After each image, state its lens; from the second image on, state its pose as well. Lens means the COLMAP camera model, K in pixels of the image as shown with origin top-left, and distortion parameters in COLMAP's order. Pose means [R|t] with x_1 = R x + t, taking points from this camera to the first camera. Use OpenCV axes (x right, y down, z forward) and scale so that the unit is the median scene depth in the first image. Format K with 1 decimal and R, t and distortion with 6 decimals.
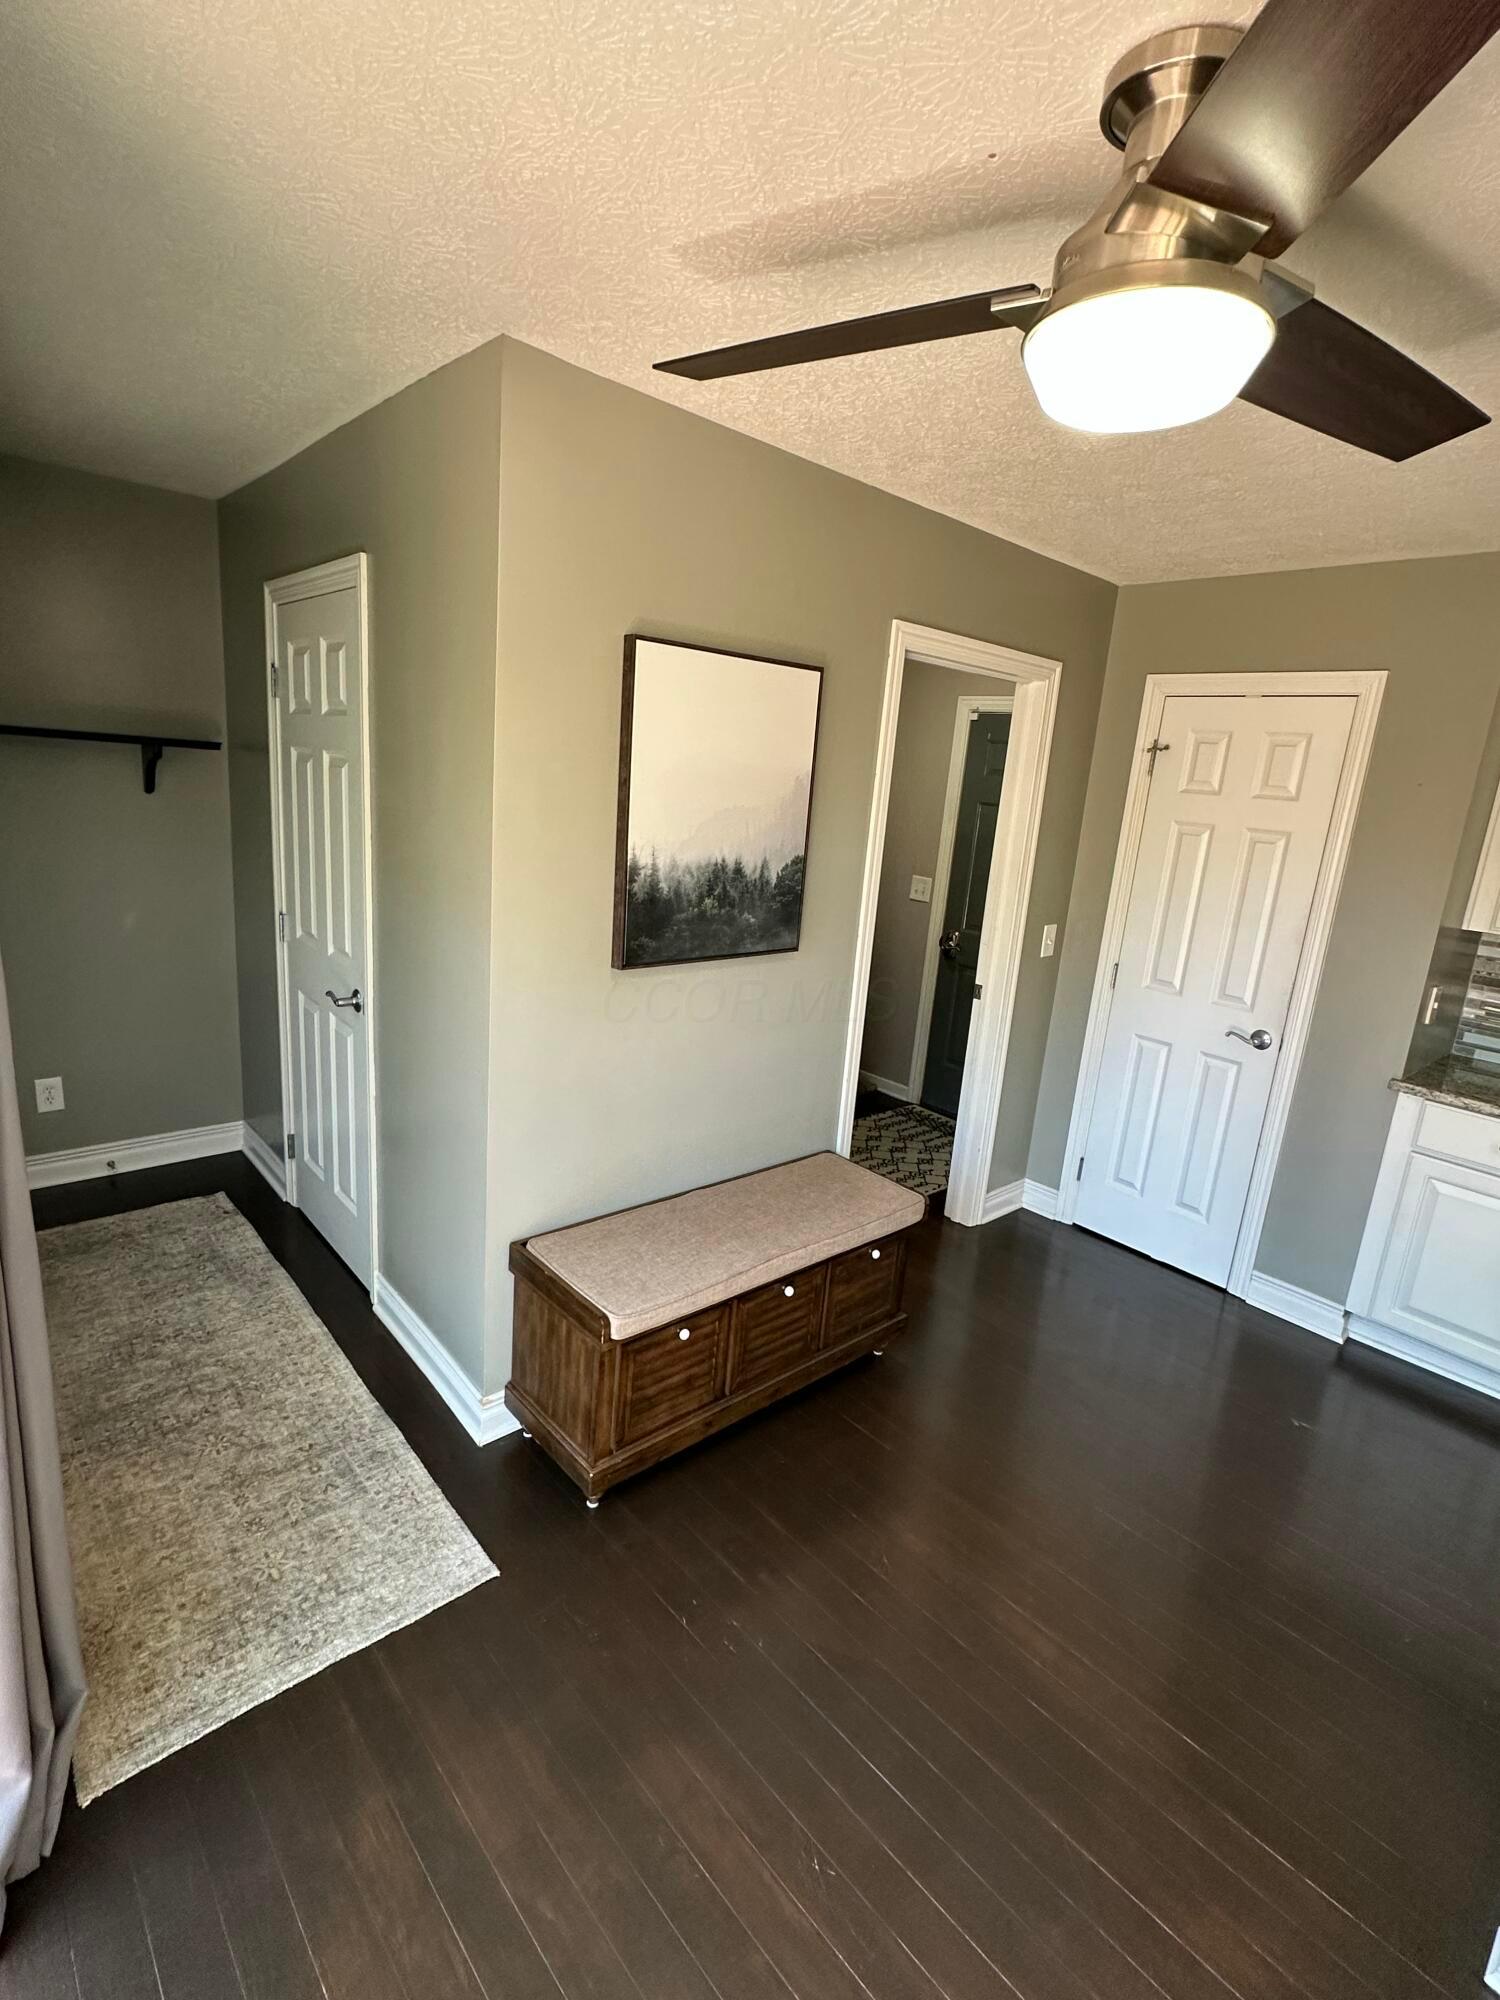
lens RADIAL K [[952.8, 0, 750.0], [0, 952.8, 1000.0], [0, 0, 1]] dist [0.003185, 0.000659]
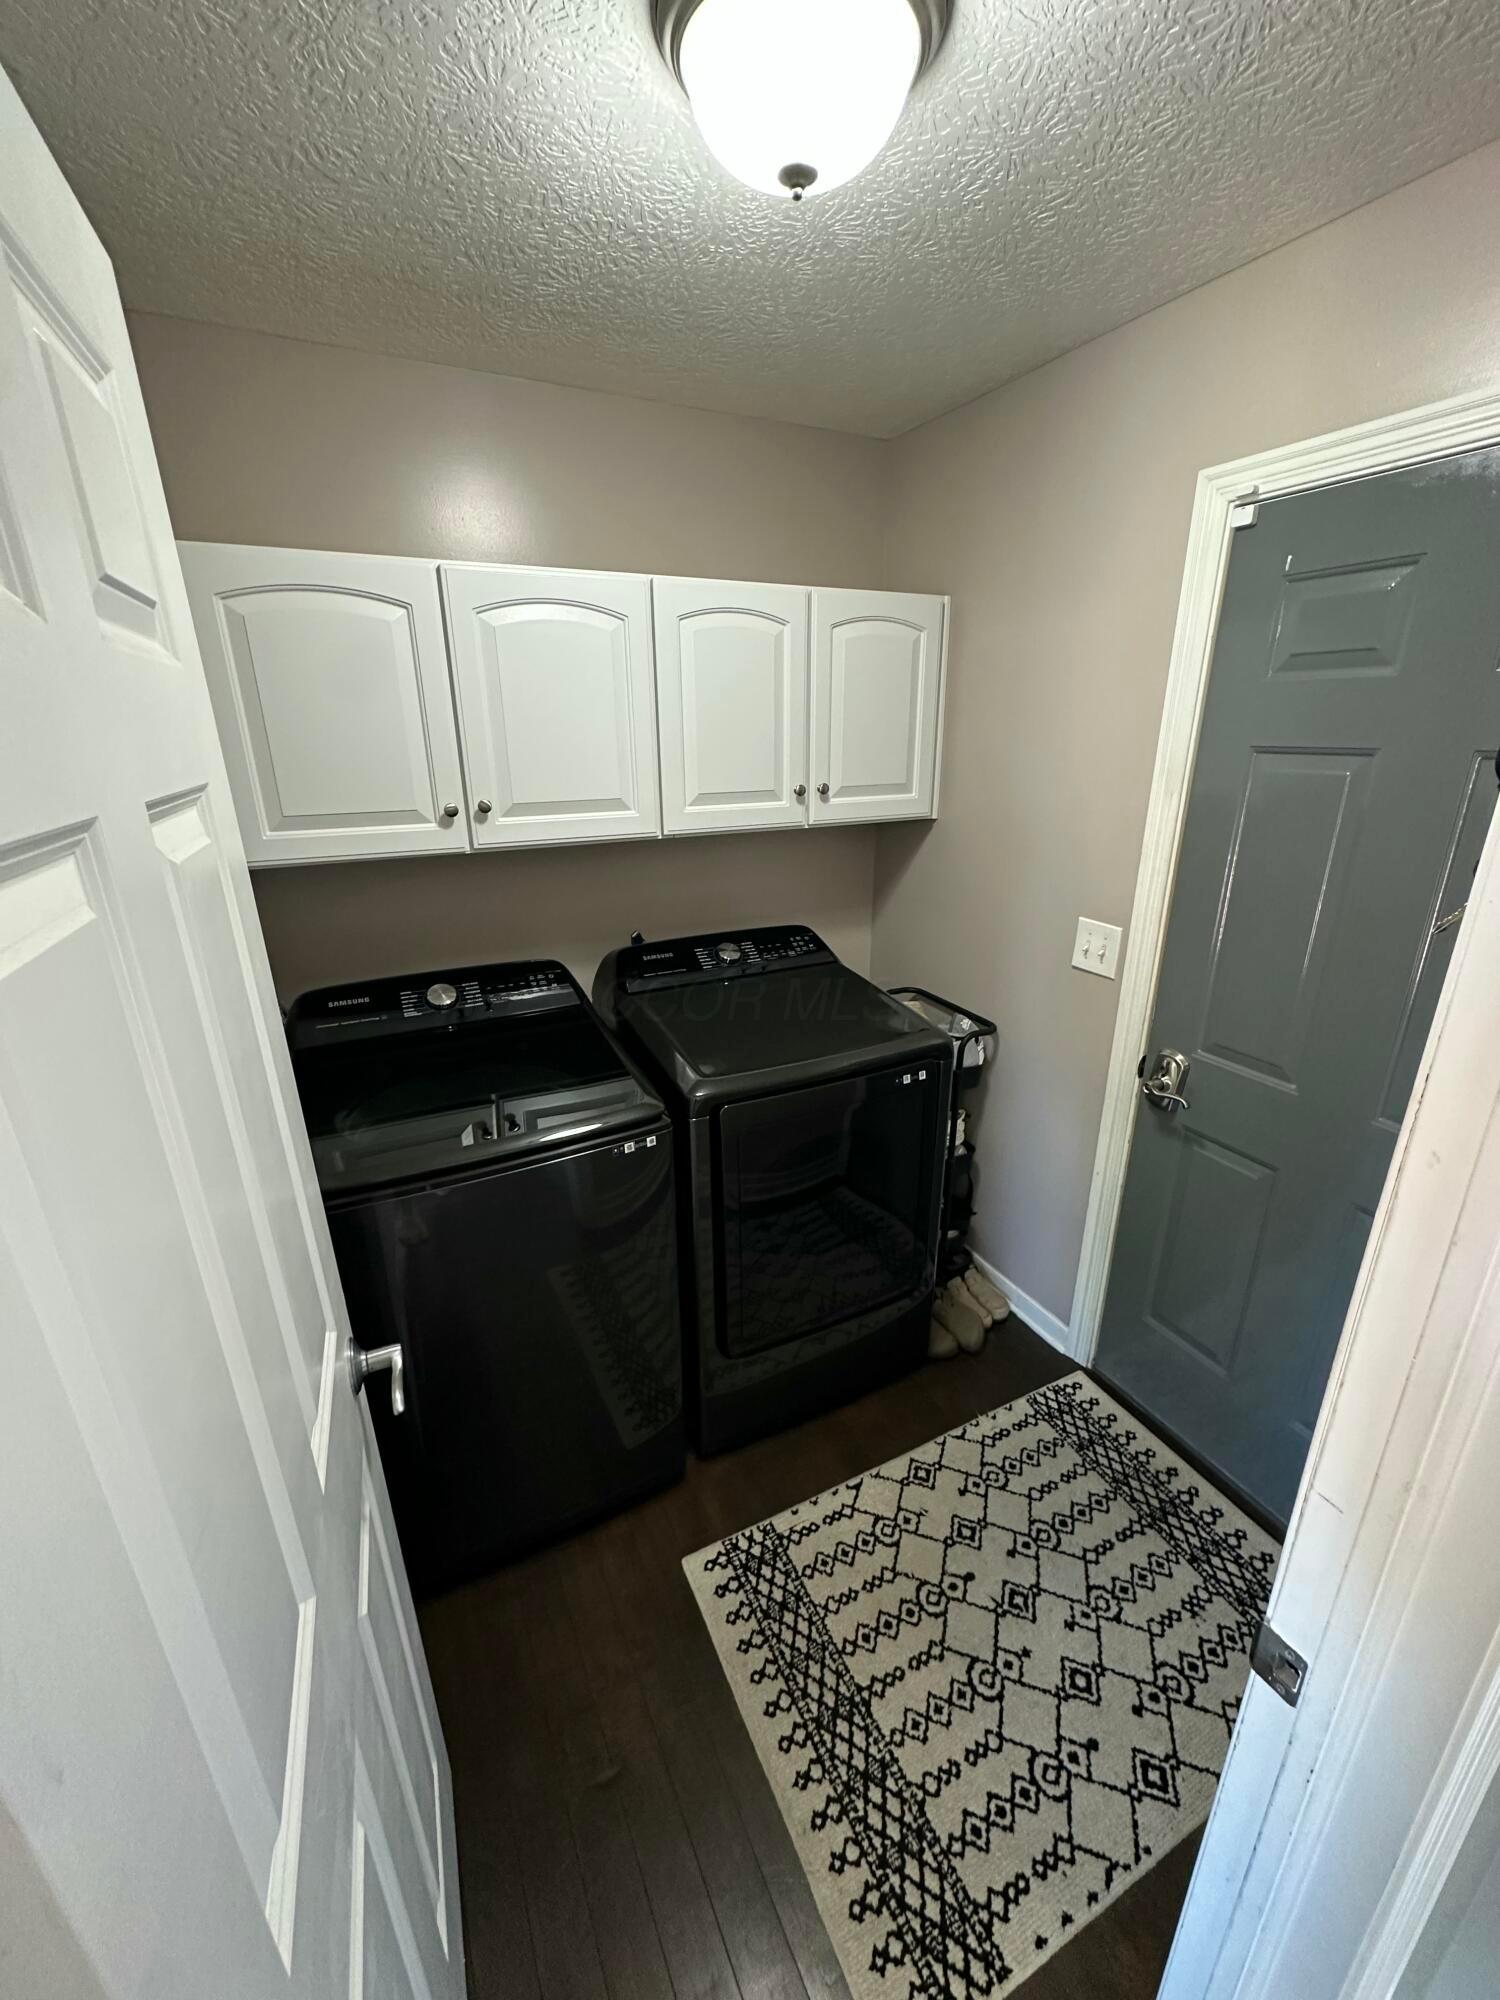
lens RADIAL K [[797.4, 0, 750.0], [0, 797.4, 1000.0], [0, 0, 1]] dist [0.000093, 0.000056]
pose [[0.960488, -0.000503, -0.278320, 0.130767], [0.025173, 0.996057, 0.085071, -0.133706], [0.277179, -0.088715, 0.956714, 0.605528]]
